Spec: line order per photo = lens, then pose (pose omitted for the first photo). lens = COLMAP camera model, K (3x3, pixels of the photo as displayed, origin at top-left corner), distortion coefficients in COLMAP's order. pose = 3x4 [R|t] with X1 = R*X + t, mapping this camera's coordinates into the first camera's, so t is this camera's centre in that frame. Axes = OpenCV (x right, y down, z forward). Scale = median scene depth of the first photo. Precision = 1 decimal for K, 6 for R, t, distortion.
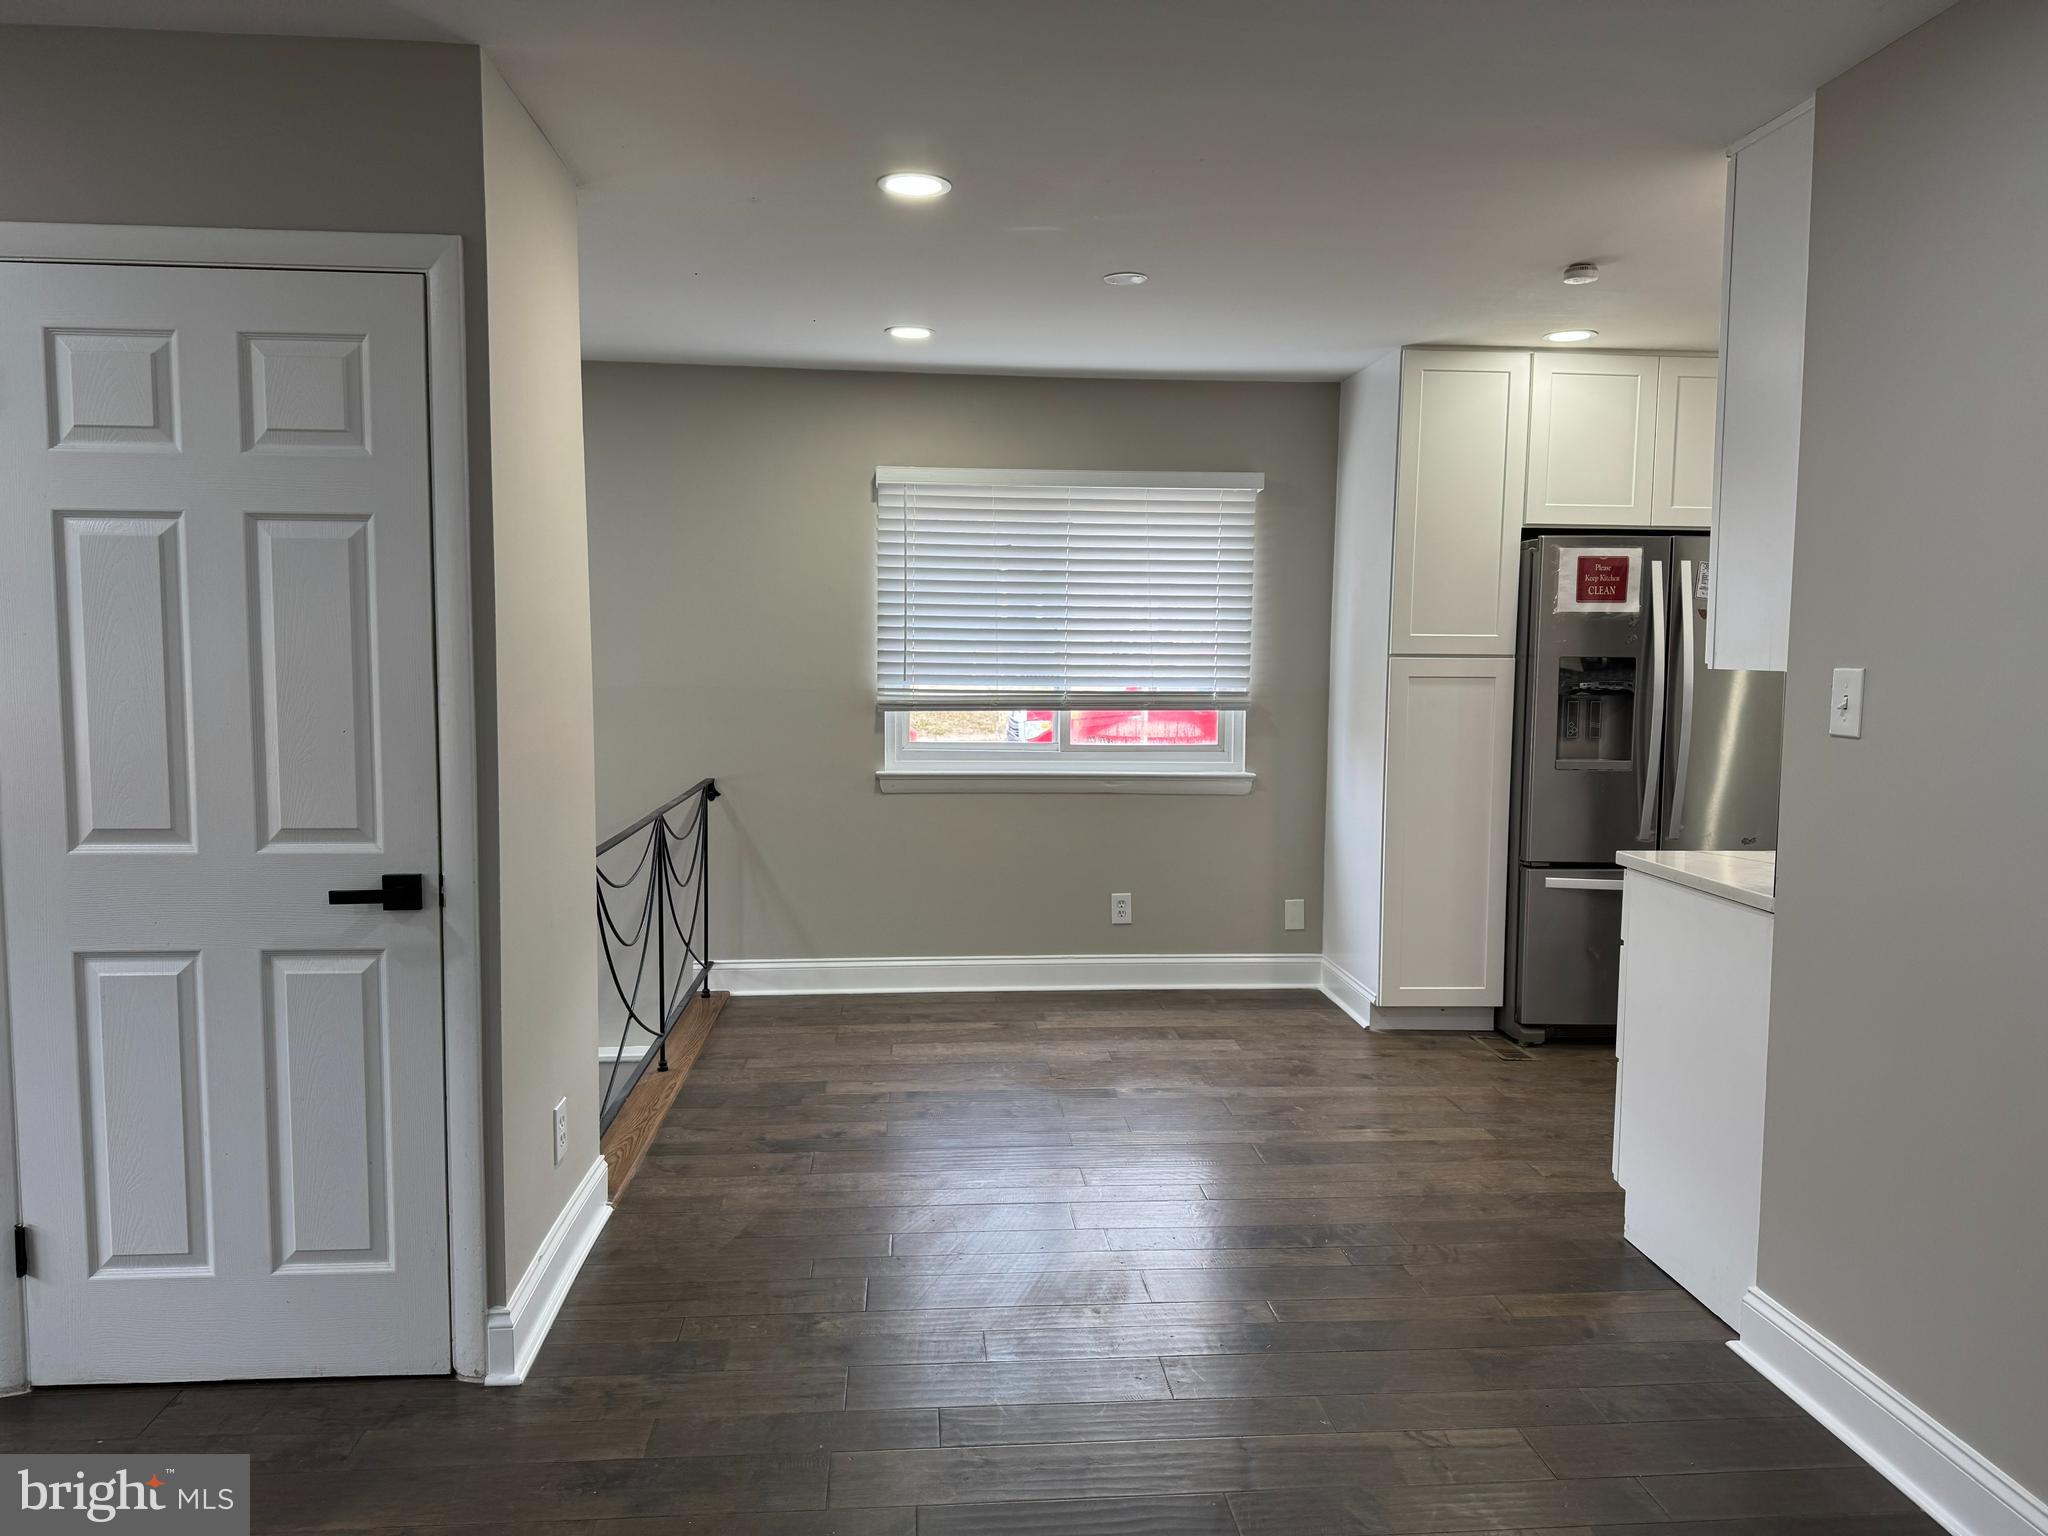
lens RADIAL K [[1459.8, 0, 1076.9], [0, 1459.8, 763.5], [0, 0, 1]] dist [0.061190, -0.066489]
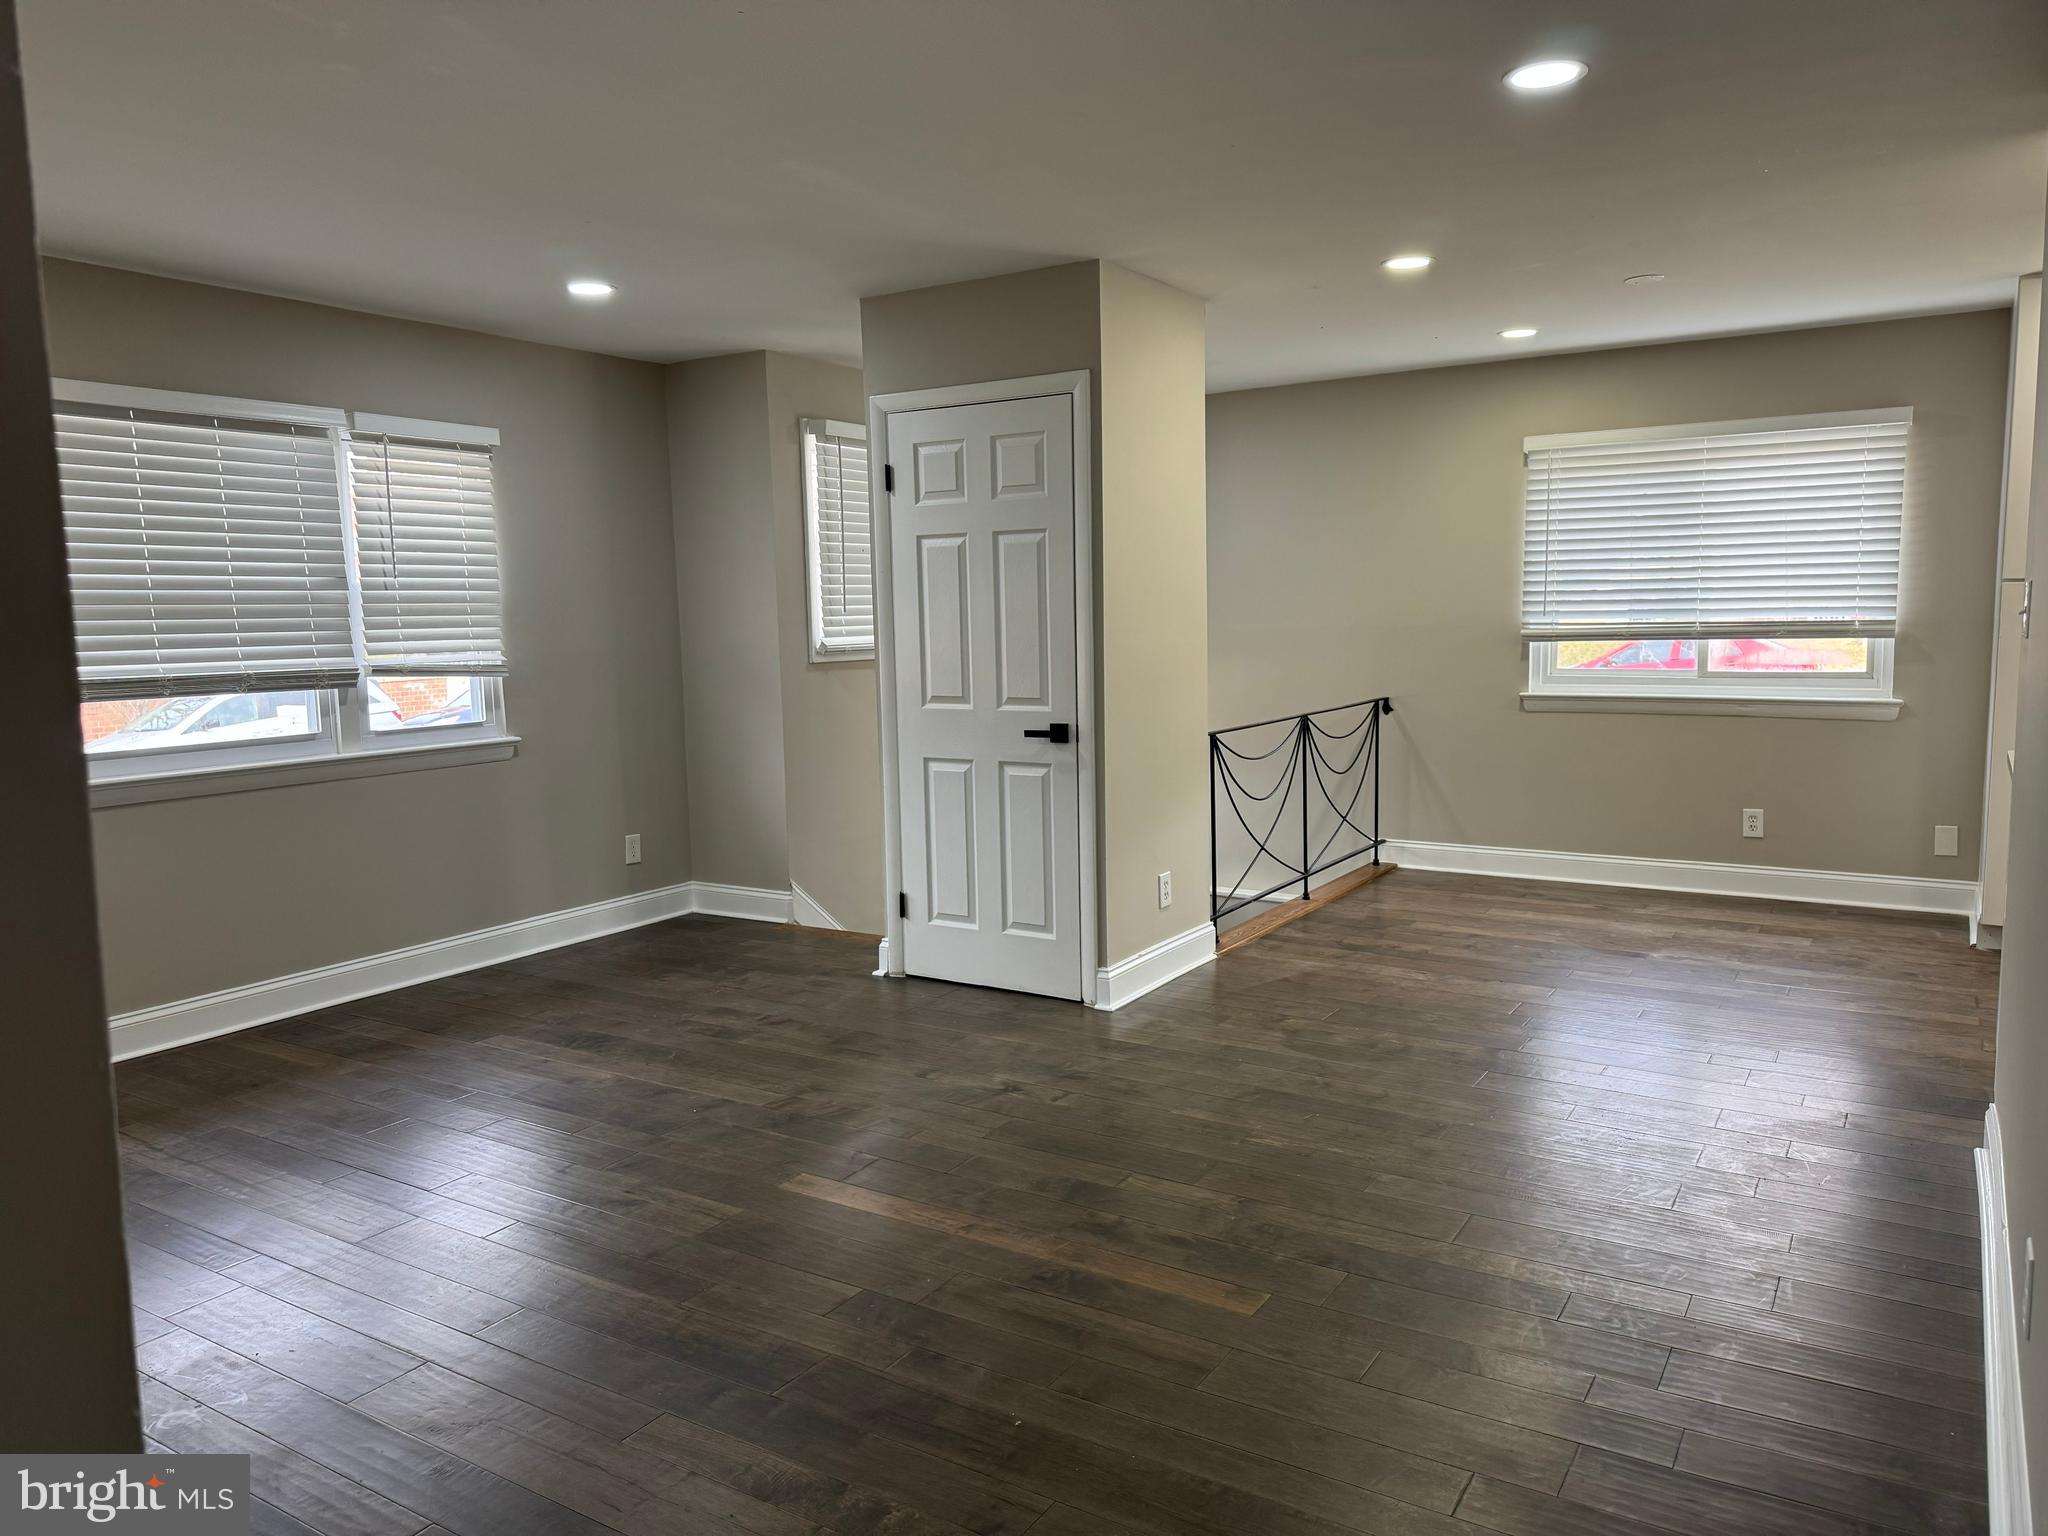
lens RADIAL K [[1459.8, 0, 1005.7], [0, 1459.8, 784.1], [0, 0, 1]] dist [0.061190, -0.066489]
pose [[0.789859, 0.051502, -0.611122, 0.277109], [-0.022098, 0.998211, 0.055563, 0.023212], [0.612890, -0.030382, 0.789584, -0.220351]]
